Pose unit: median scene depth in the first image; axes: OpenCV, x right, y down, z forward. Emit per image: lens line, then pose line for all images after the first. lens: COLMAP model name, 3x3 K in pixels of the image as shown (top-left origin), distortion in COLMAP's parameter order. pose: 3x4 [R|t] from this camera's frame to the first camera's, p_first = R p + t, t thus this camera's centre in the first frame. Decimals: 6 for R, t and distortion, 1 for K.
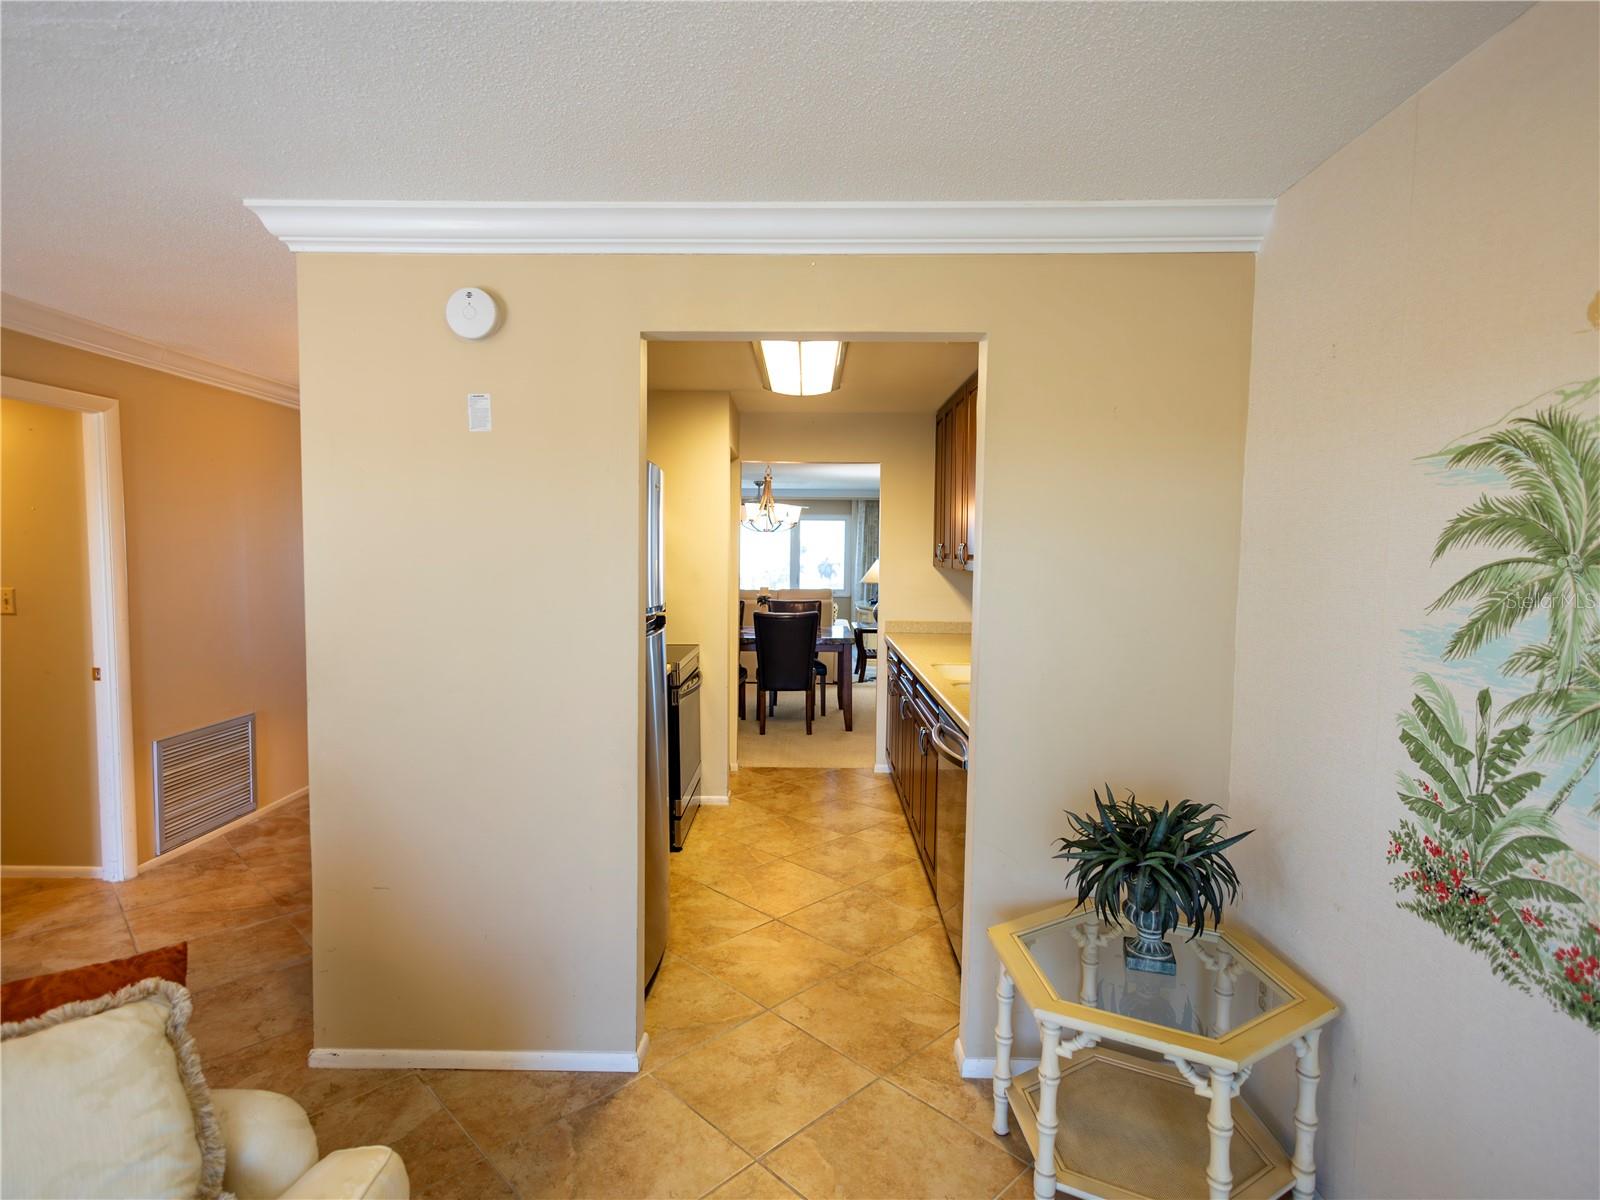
lens RADIAL K [[830.9, 0, 793.5], [0, 830.9, 603.0], [0, 0, 1]] dist [0.013959, -0.005184]
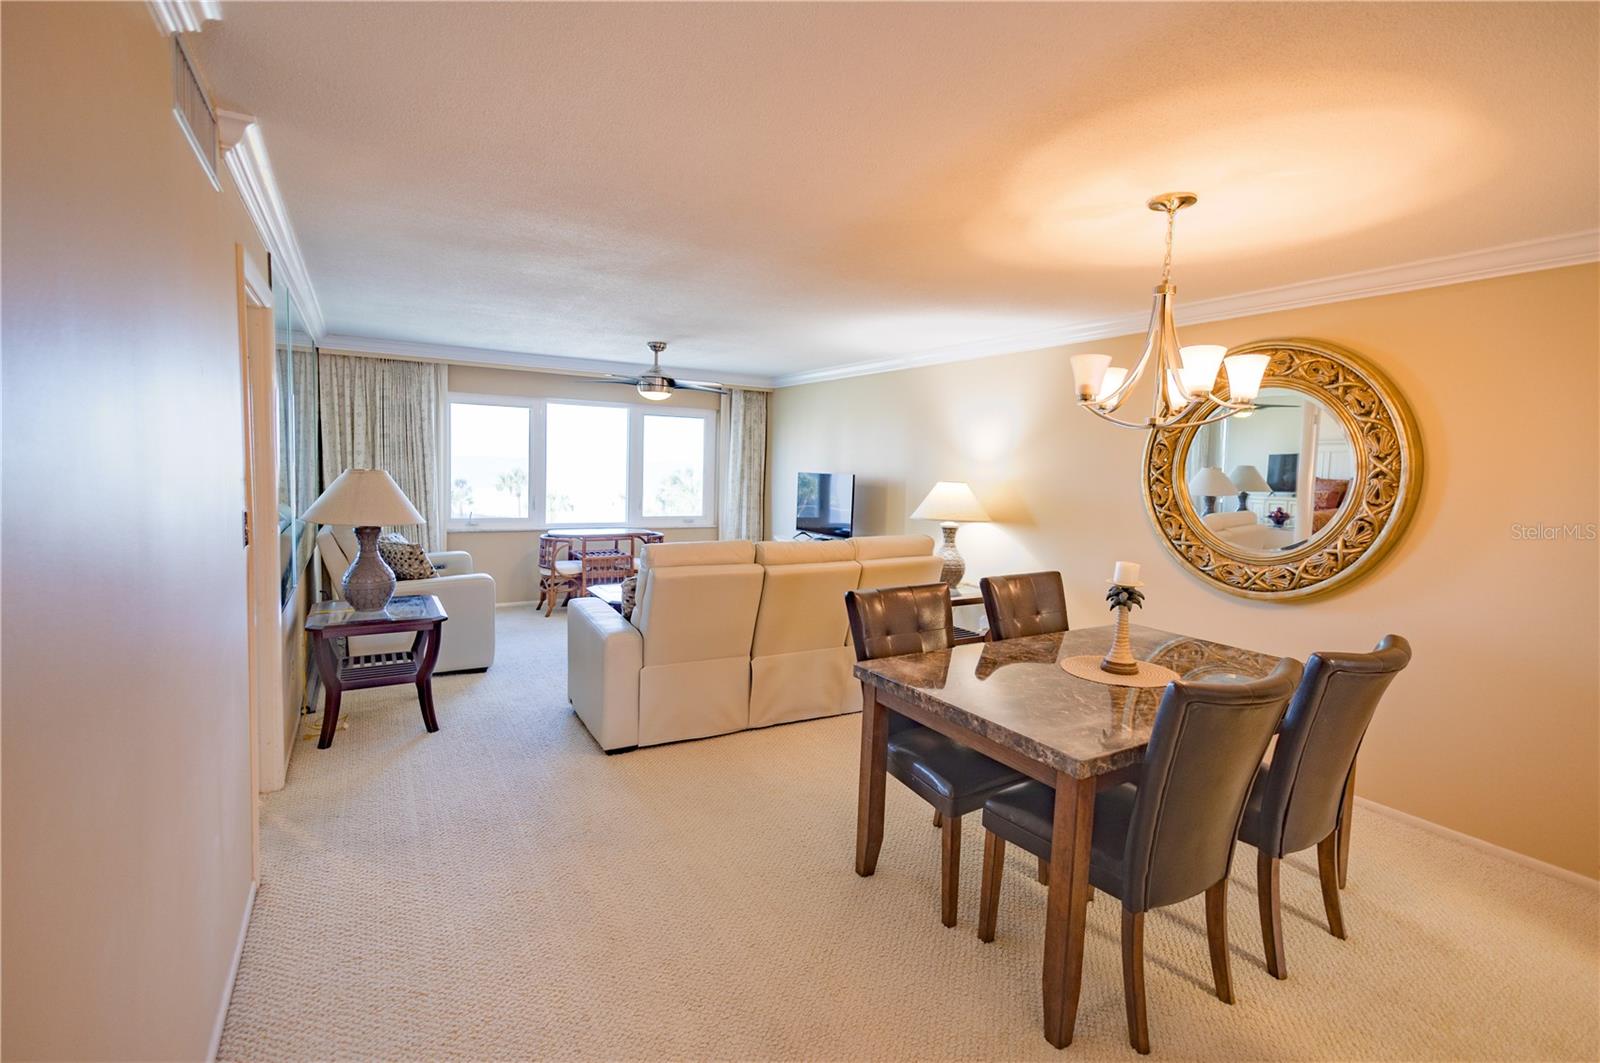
lens RADIAL K [[739.2, 0, 807.8], [0, 739.2, 527.6], [0, 0, 1]] dist [0.013464, -0.005140]
pose [[0.851671, -0.030180, 0.523207, -1.429396], [0.013054, 0.999252, 0.036391, -0.212133], [-0.523915, -0.024163, 0.851428, 3.183769]]
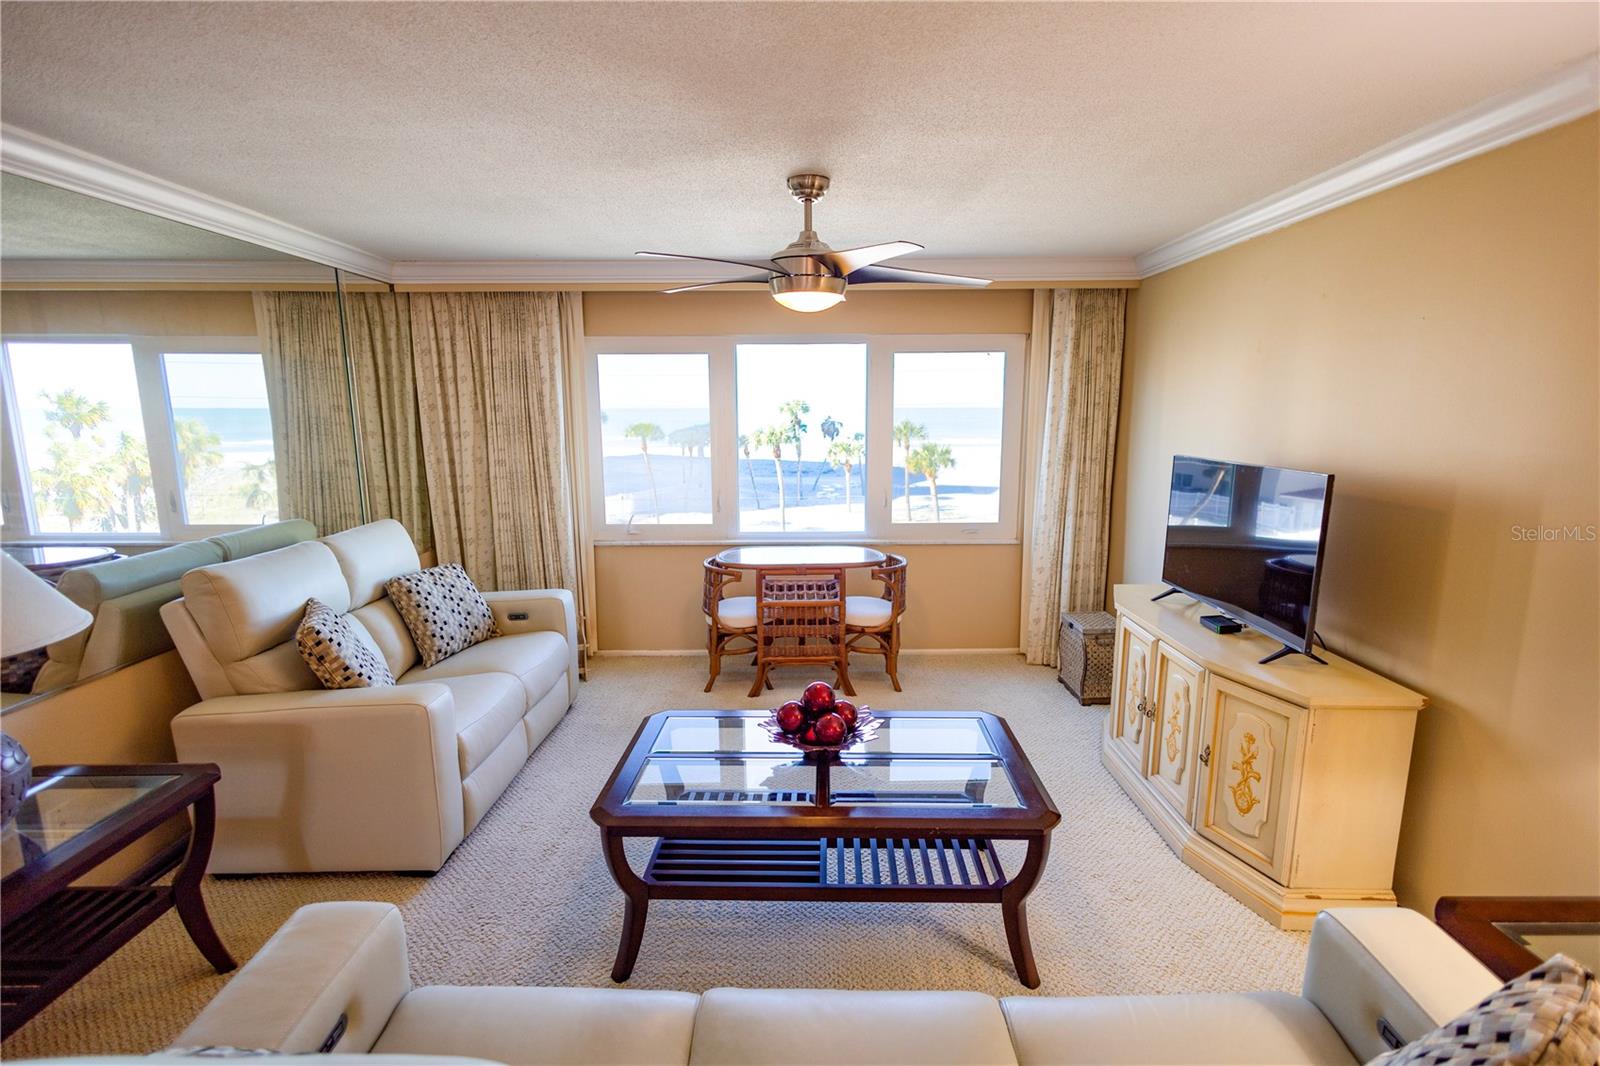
lens RADIAL K [[739.2, 0, 803.4], [0, 739.2, 535.4], [0, 0, 1]] dist [0.013464, -0.005140]
pose [[0.999694, -0.019461, 0.015288, -0.300699], [0.017703, 0.994023, 0.107728, -0.381352], [-0.017293, -0.107425, 0.994063, 4.830436]]
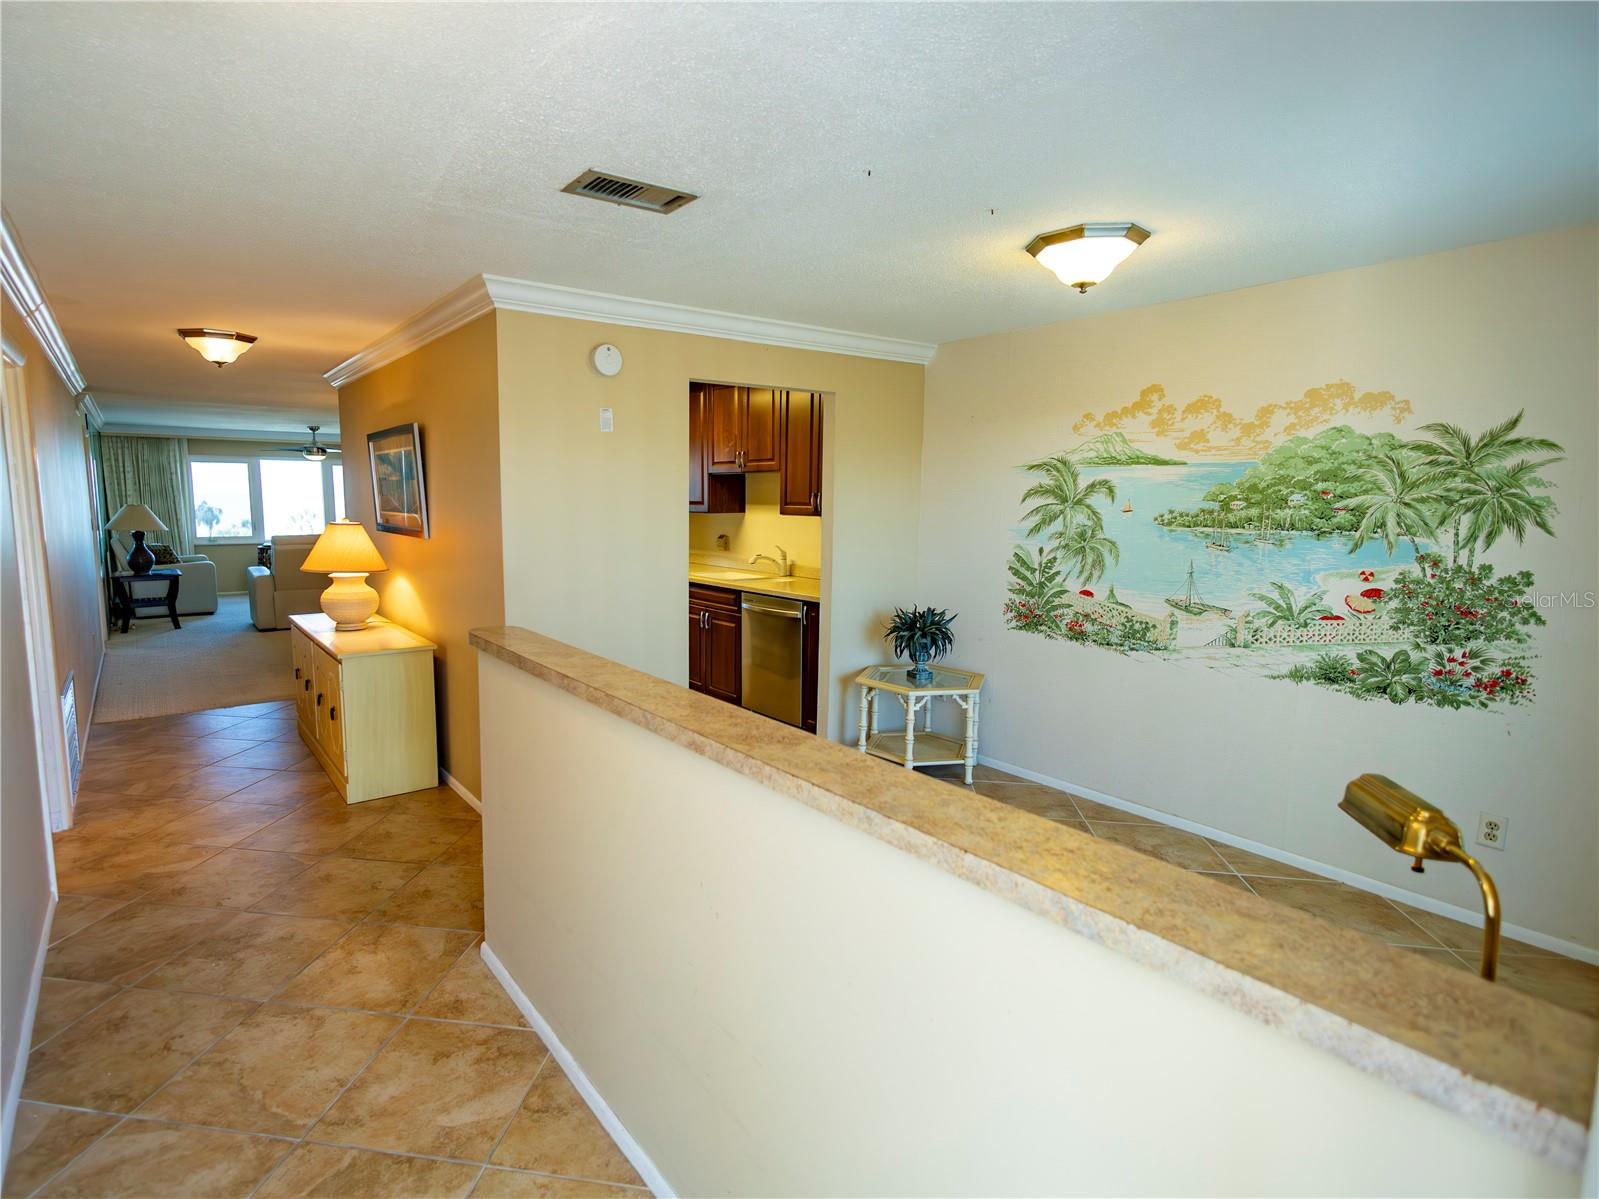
lens RADIAL K [[830.4, 0, 734.1], [0, 830.4, 600.9], [0, 0, 1]] dist [0.013959, -0.005184]
pose [[0.804344, -0.081754, 0.588512, -1.502368], [0.041371, 0.995791, 0.081788, 0.004876], [-0.592721, -0.041439, 0.804341, -0.623330]]
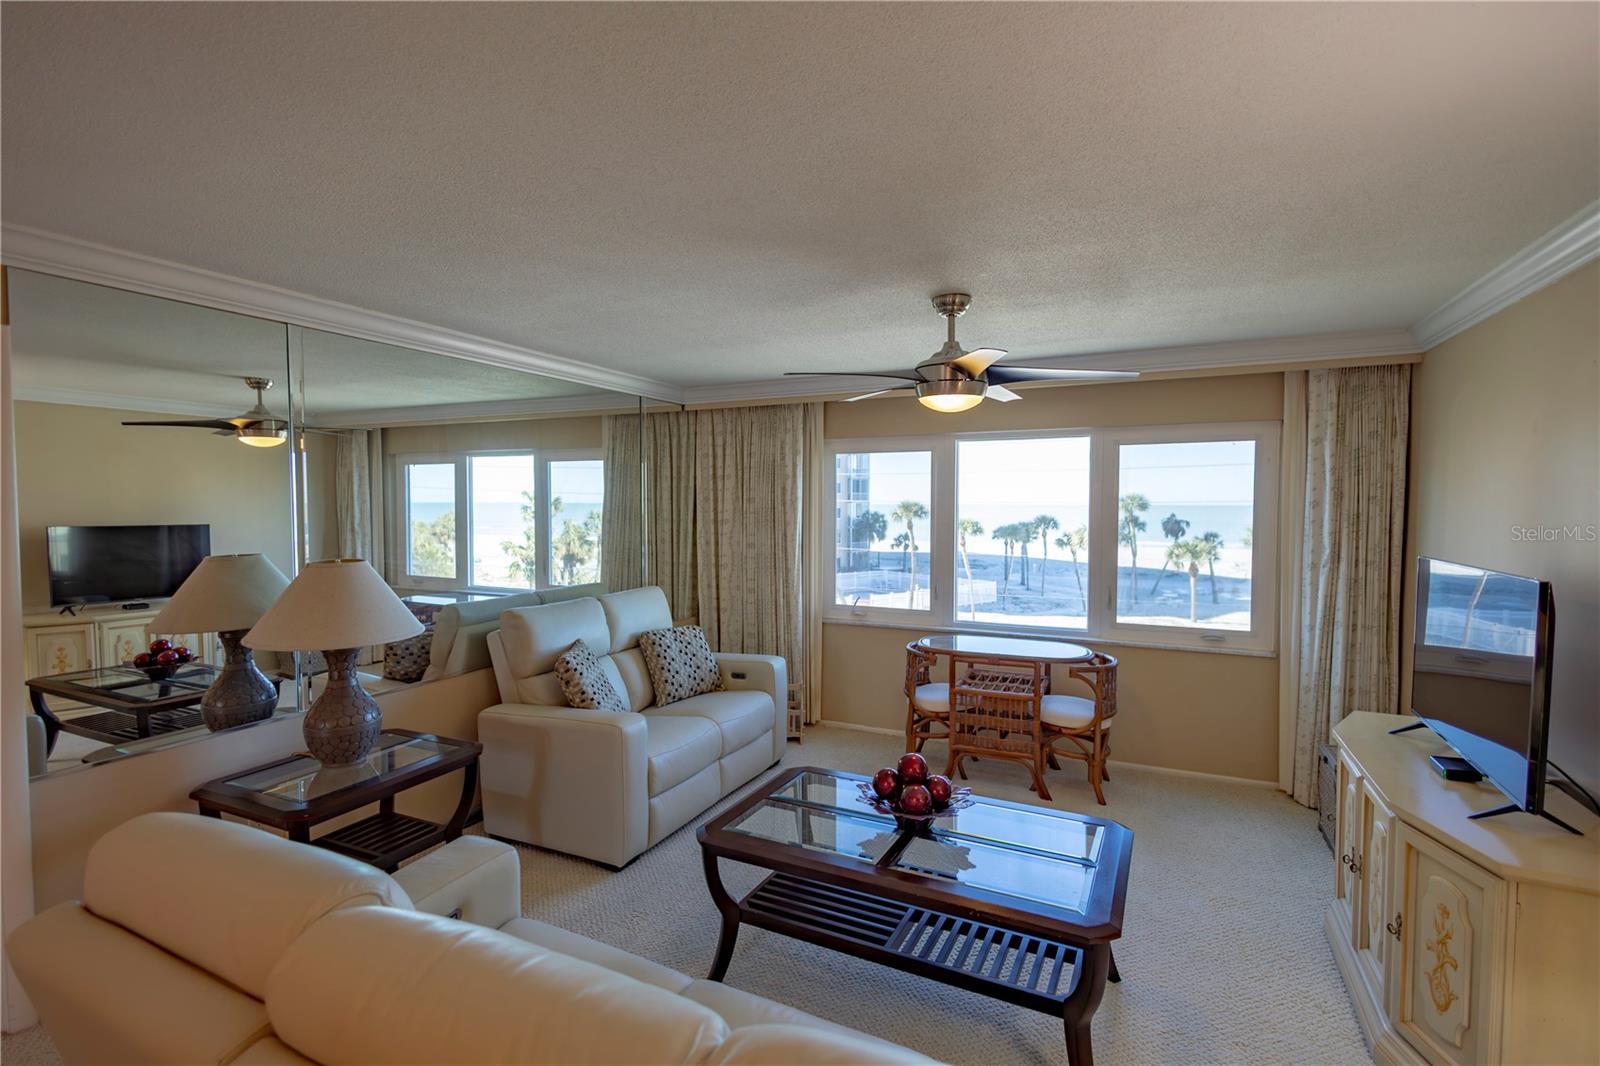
lens RADIAL K [[739.2, 0, 796.2], [0, 739.2, 533.6], [0, 0, 1]] dist [0.013464, -0.005140]
pose [[0.909640, 0.005752, -0.415357, 0.112950], [-0.016780, 0.999597, -0.022908, -0.357388], [0.415058, 0.027808, 0.909370, 4.743542]]
